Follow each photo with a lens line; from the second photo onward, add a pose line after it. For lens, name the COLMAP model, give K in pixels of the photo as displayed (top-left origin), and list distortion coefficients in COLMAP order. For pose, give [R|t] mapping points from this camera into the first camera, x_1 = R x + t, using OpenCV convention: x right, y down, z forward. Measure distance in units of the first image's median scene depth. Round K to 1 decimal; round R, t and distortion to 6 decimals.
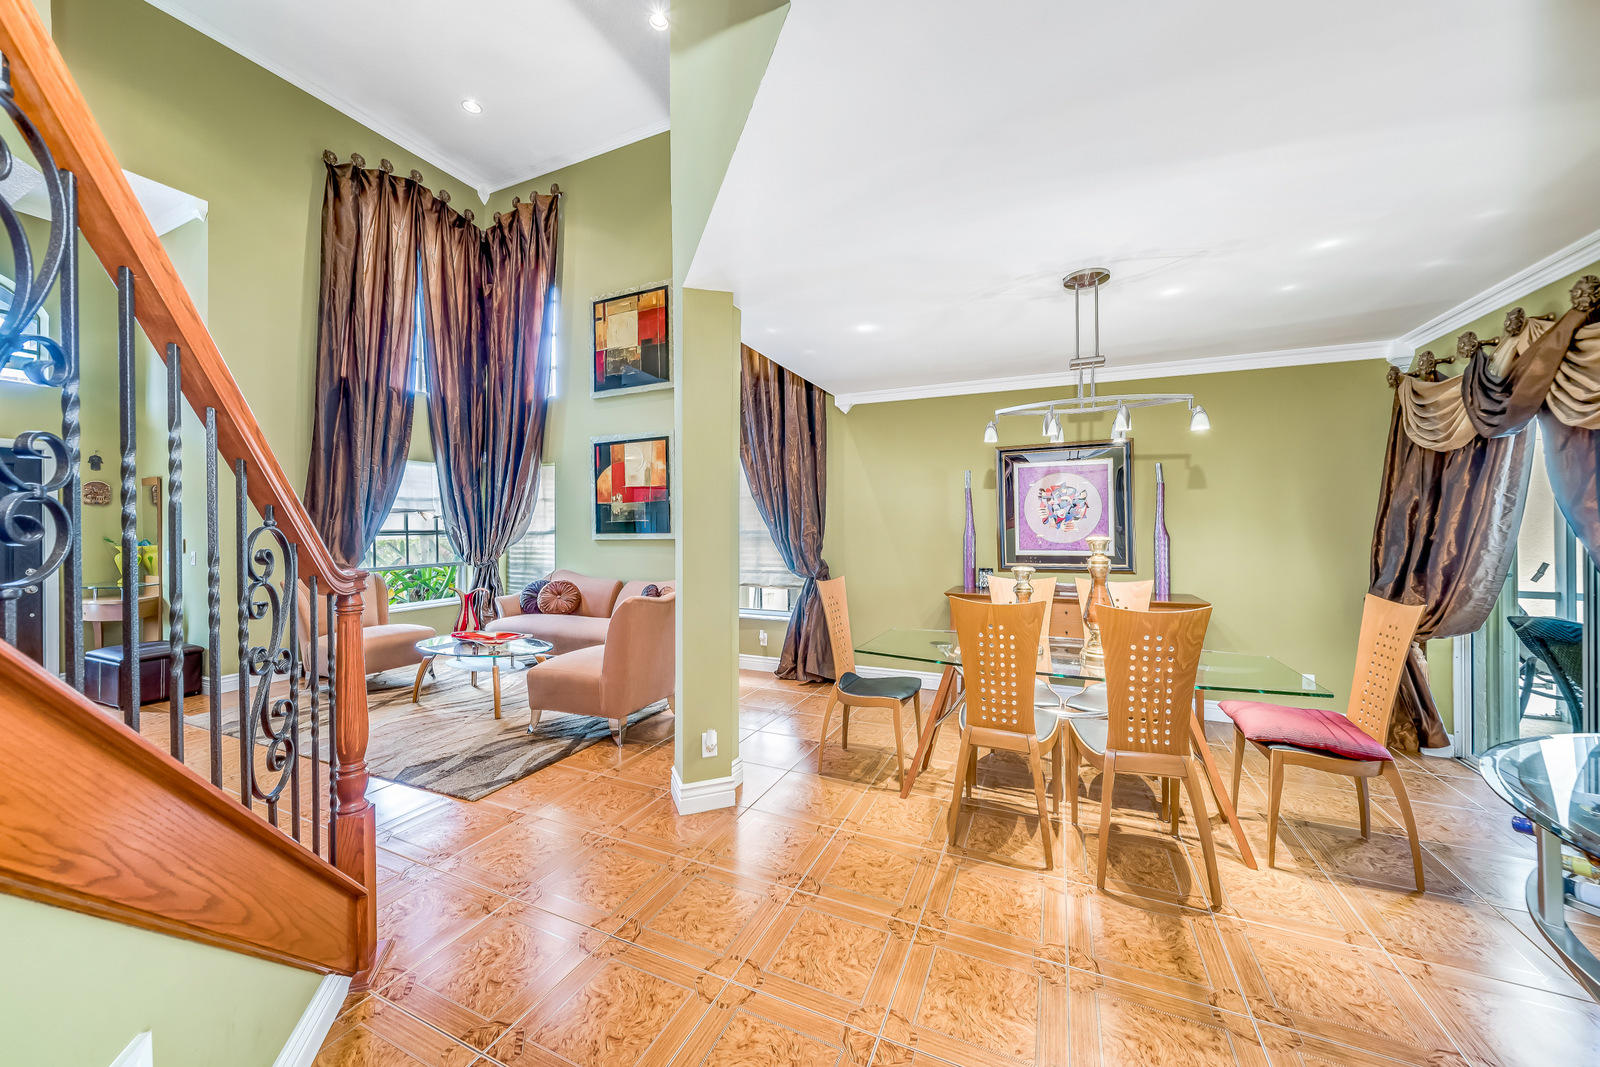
lens RADIAL K [[555.6, 0, 796.3], [0, 555.6, 518.4], [0, 0, 1]] dist [-0.000257, 0.000273]
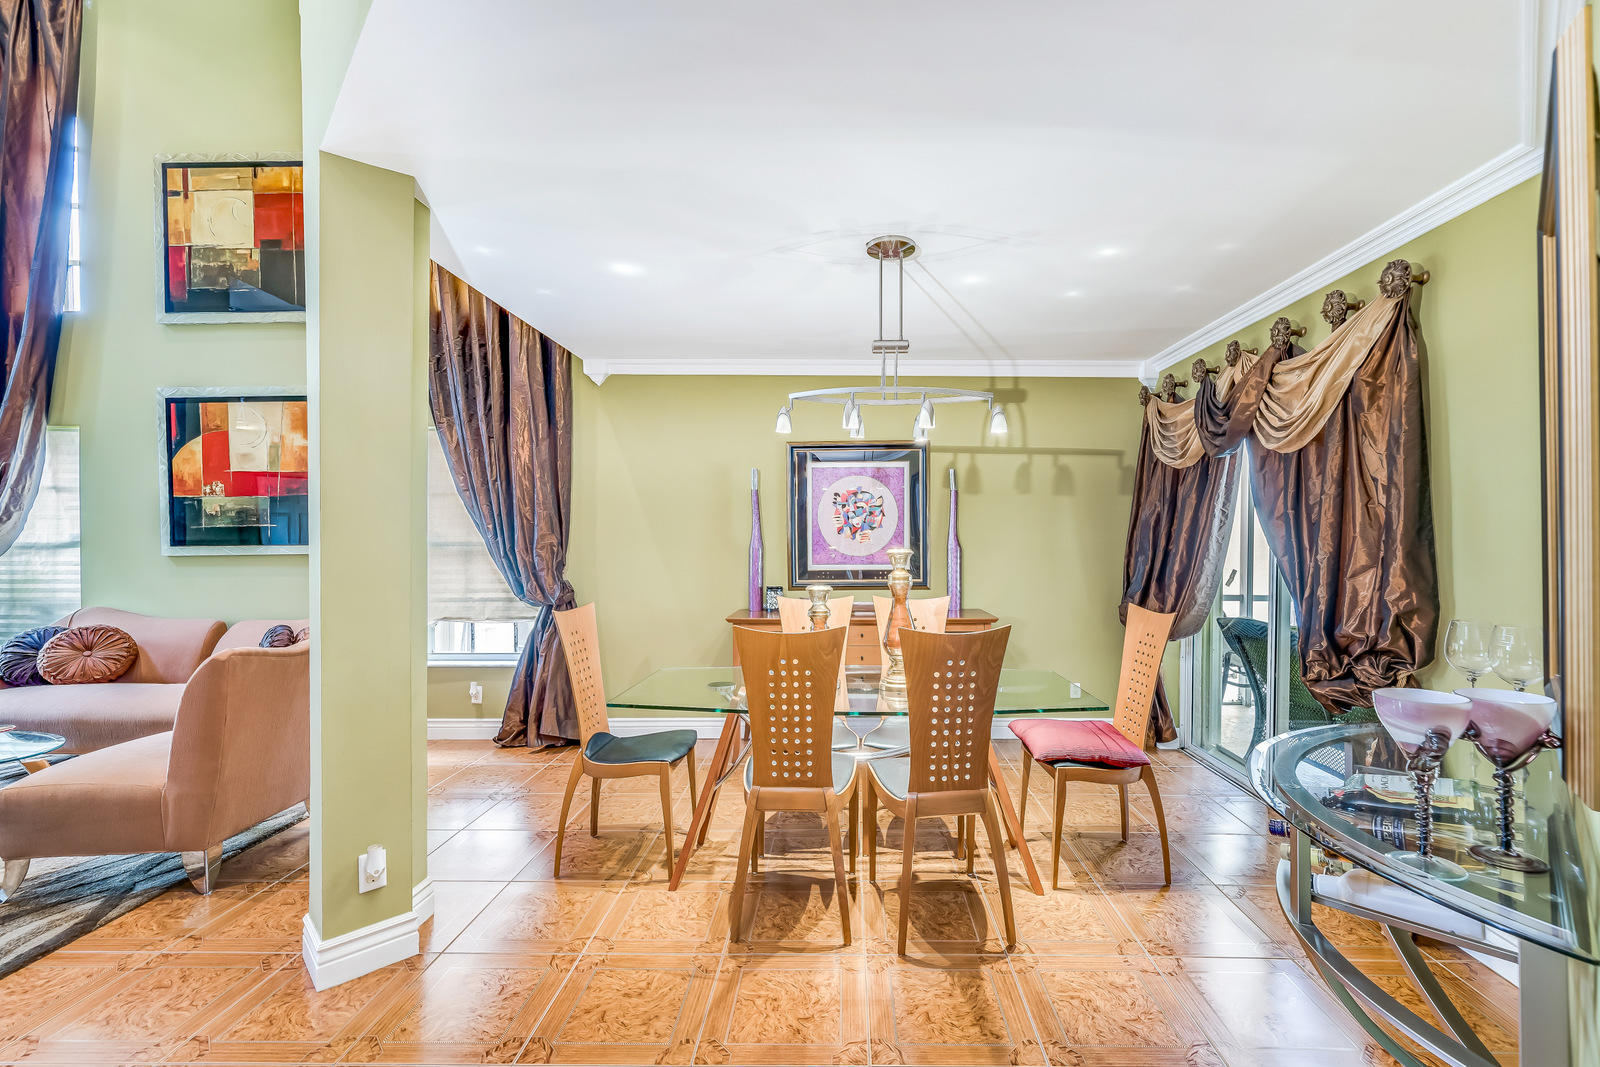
lens RADIAL K [[580.2, 0, 811.3], [0, 580.2, 541.1], [0, 0, 1]] dist [-0.006465, 0.000137]
pose [[0.916267, 0.000337, 0.400568, 0.046952], [-0.009279, 0.999749, 0.020385, 0.003462], [-0.400461, -0.022395, 0.916040, 0.198967]]
